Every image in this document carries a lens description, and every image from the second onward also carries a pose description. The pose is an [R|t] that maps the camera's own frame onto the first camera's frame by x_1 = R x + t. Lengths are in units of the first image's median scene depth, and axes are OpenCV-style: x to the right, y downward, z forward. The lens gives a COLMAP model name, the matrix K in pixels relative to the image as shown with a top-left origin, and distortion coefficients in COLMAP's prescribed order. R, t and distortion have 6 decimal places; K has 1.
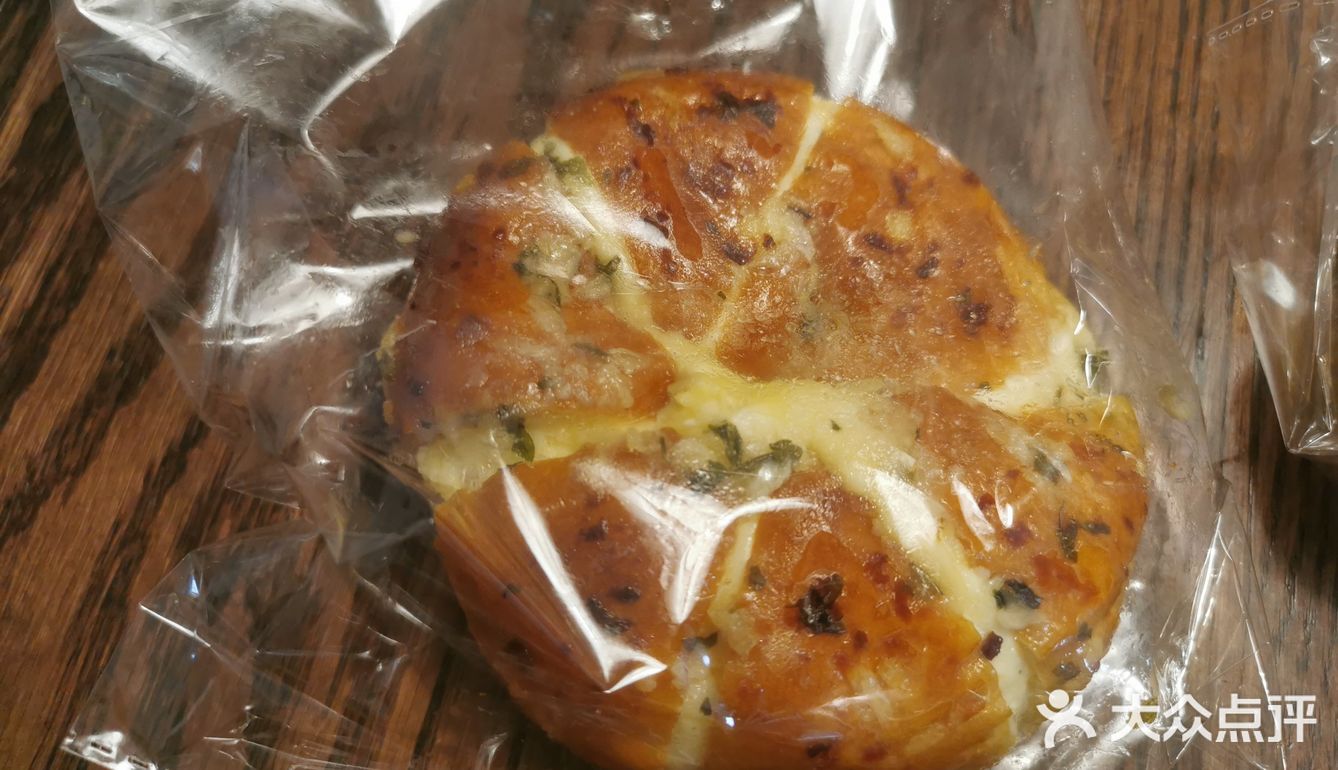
lens RADIAL K [[1013.0, 0, 669.0], [0, 1013.0, 385.0], [0, 0, 1]] dist [-0.007129, -0.006647]
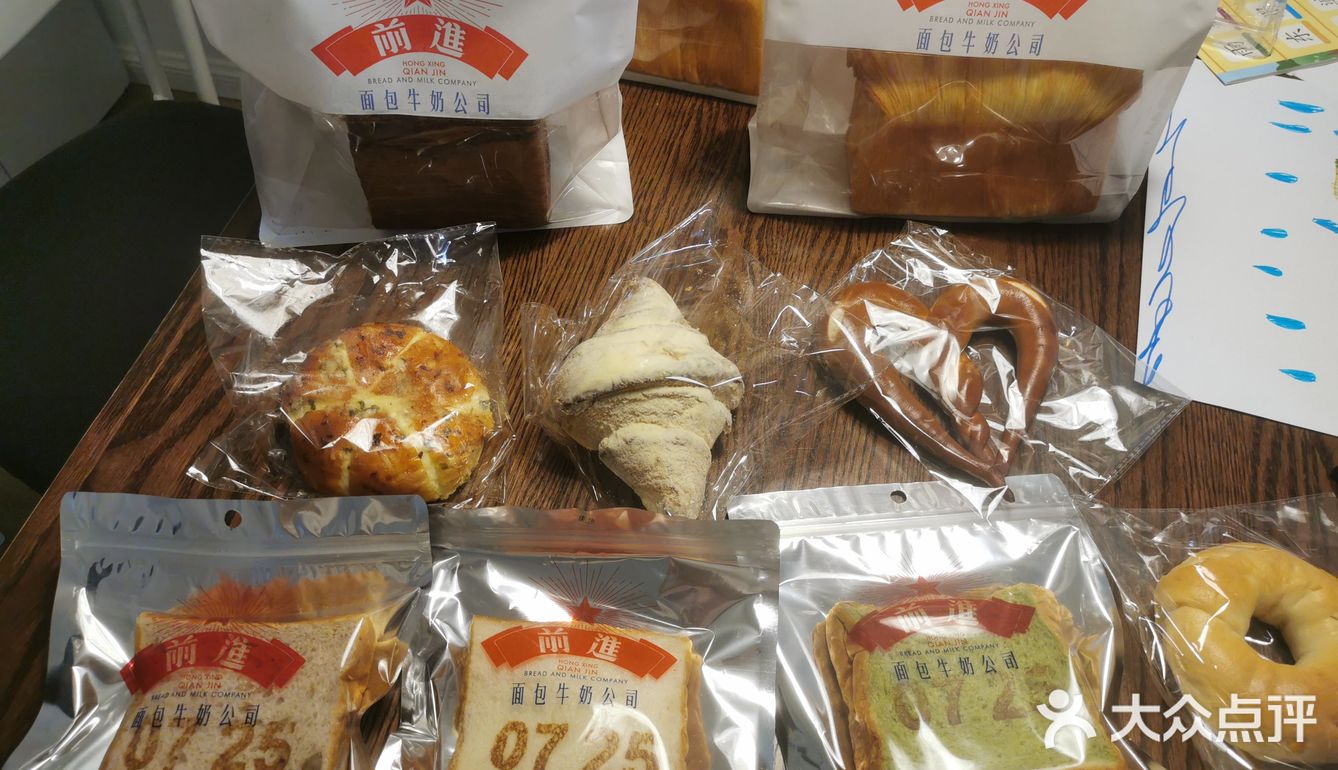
lens RADIAL K [[1027.4, 0, 659.6], [0, 1027.4, 392.5], [0, 0, 1]] dist [0.037528, -0.051314]
pose [[0.999653, 0.025768, -0.005393, 1.062635], [-0.026251, 0.960184, -0.278134, 0.939938], [-0.001989, 0.278179, 0.960527, -2.506647]]
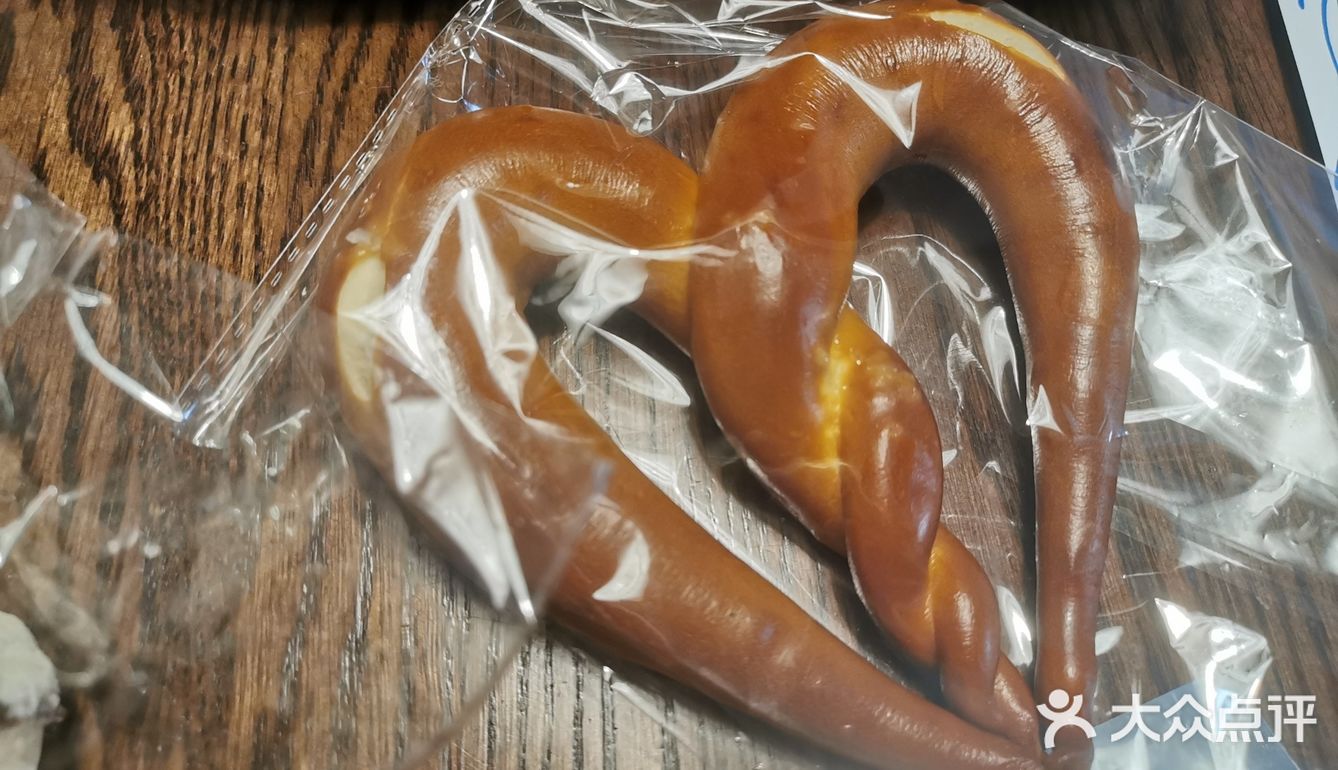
lens RADIAL K [[1013.0, 0, 669.0], [0, 1013.0, 385.0], [0, 0, 1]] dist [-0.007129, -0.006647]
pose [[0.961546, -0.229173, 0.151354, 1.804277], [0.237380, 0.970660, -0.038339, -0.207008], [-0.138127, 0.072793, 0.987736, 0.075798]]
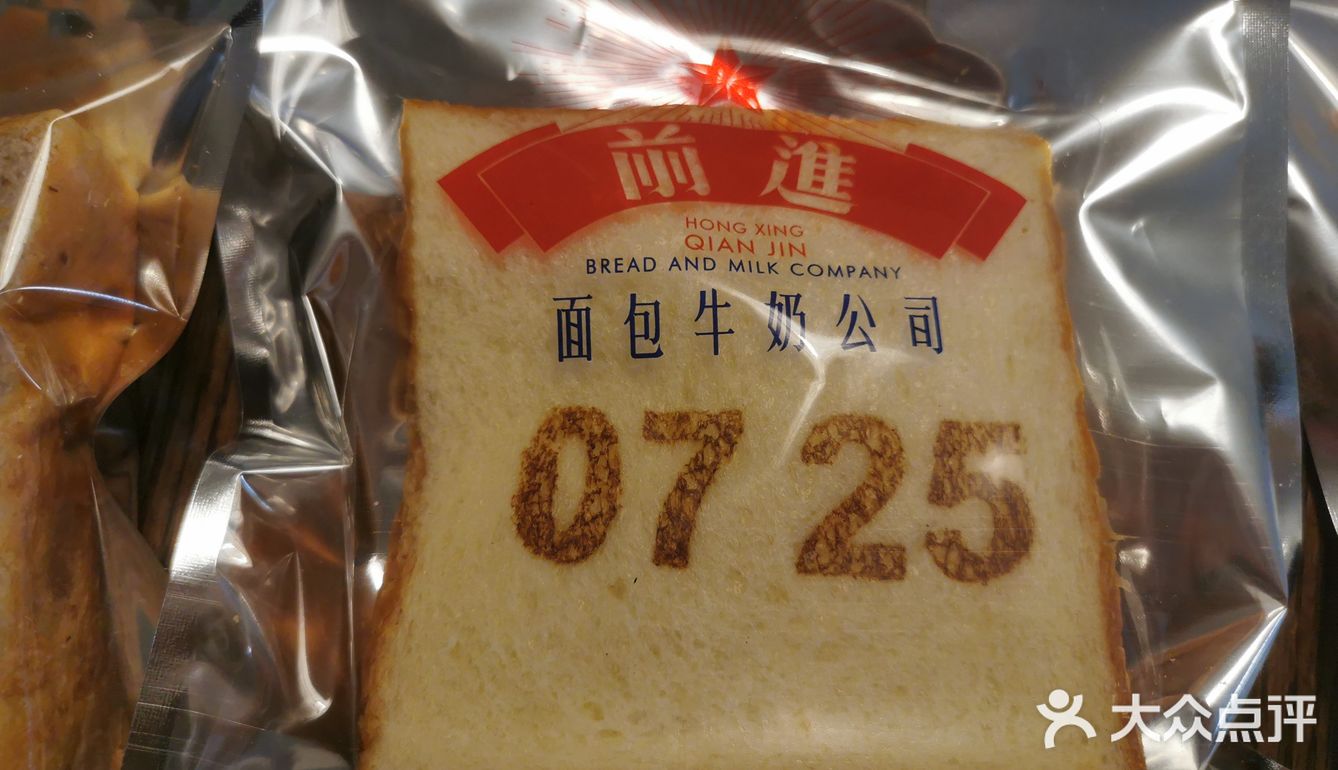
lens RADIAL K [[1027.4, 0, 659.6], [0, 1027.4, 392.5], [0, 0, 1]] dist [0.037528, -0.051314]
pose [[0.998854, -0.034812, 0.032848, 0.708951], [0.029200, 0.986993, 0.158089, 0.867955], [-0.037924, -0.156949, 0.986878, -0.381026]]
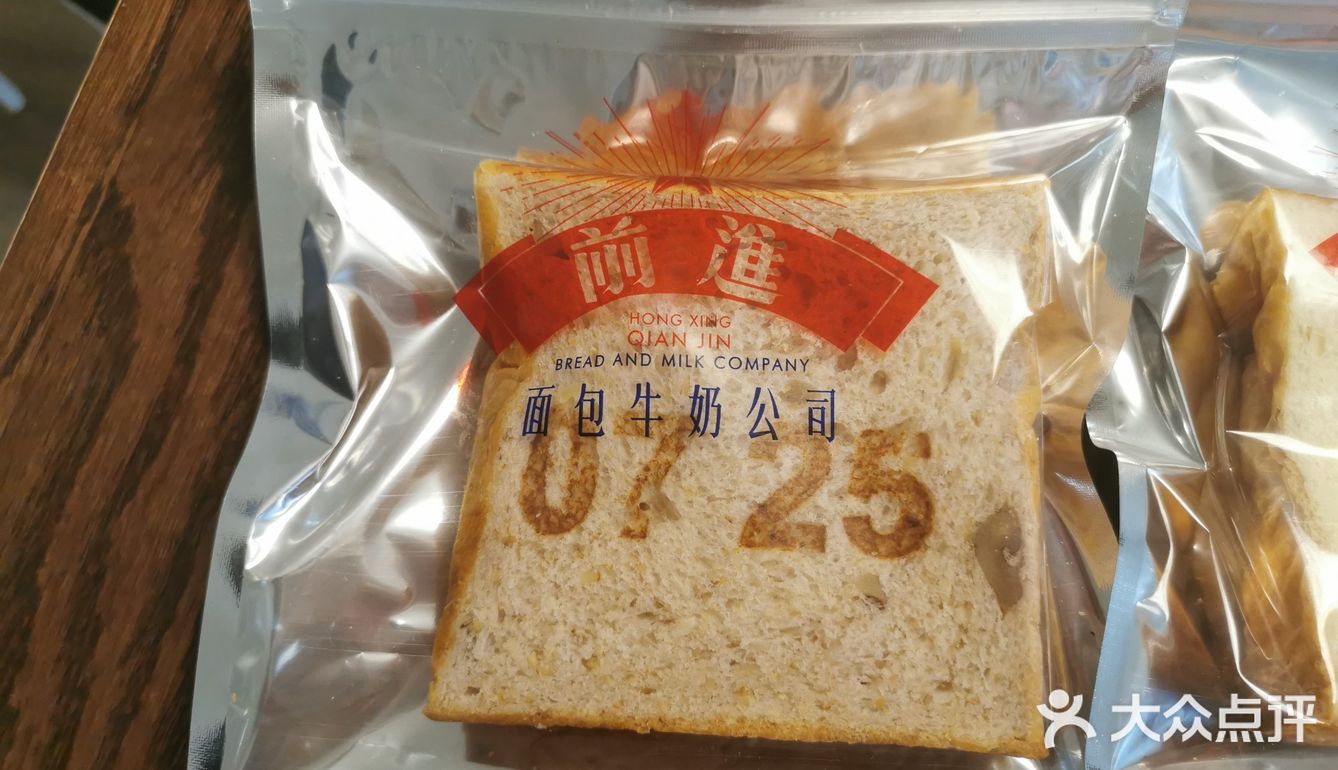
lens RADIAL K [[1013.0, 0, 669.0], [0, 1013.0, 385.0], [0, 0, 1]] dist [-0.007129, -0.006647]
pose [[0.998937, 0.046046, -0.002365, -0.241981], [-0.045586, 0.994033, 0.099098, 0.893747], [0.006914, -0.098885, 0.995075, -0.617482]]
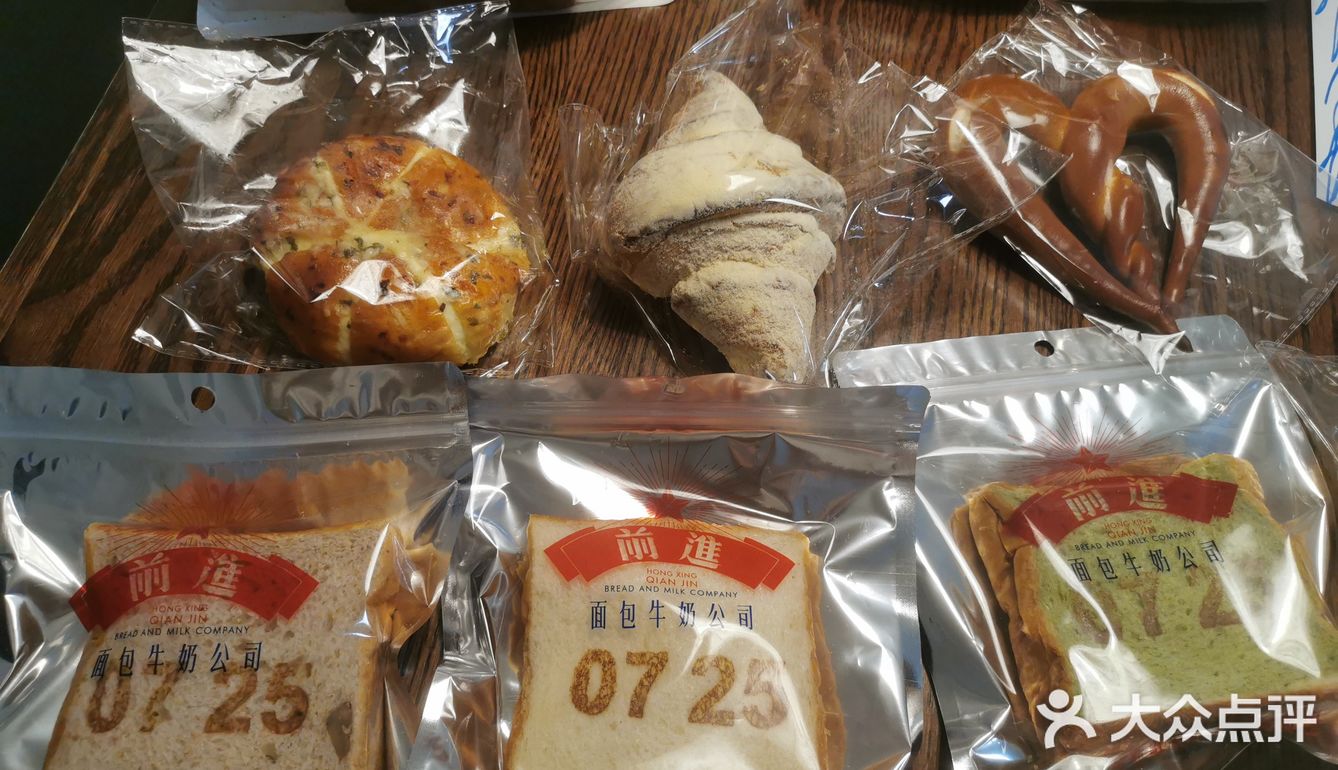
lens RADIAL K [[1027.4, 0, 659.6], [0, 1027.4, 392.5], [0, 0, 1]] dist [0.037528, -0.051314]
pose [[0.998916, 0.003225, 0.046427, 0.690029], [0.002674, 0.991970, -0.126444, 0.756782], [-0.046462, 0.126431, 0.990887, -1.762540]]
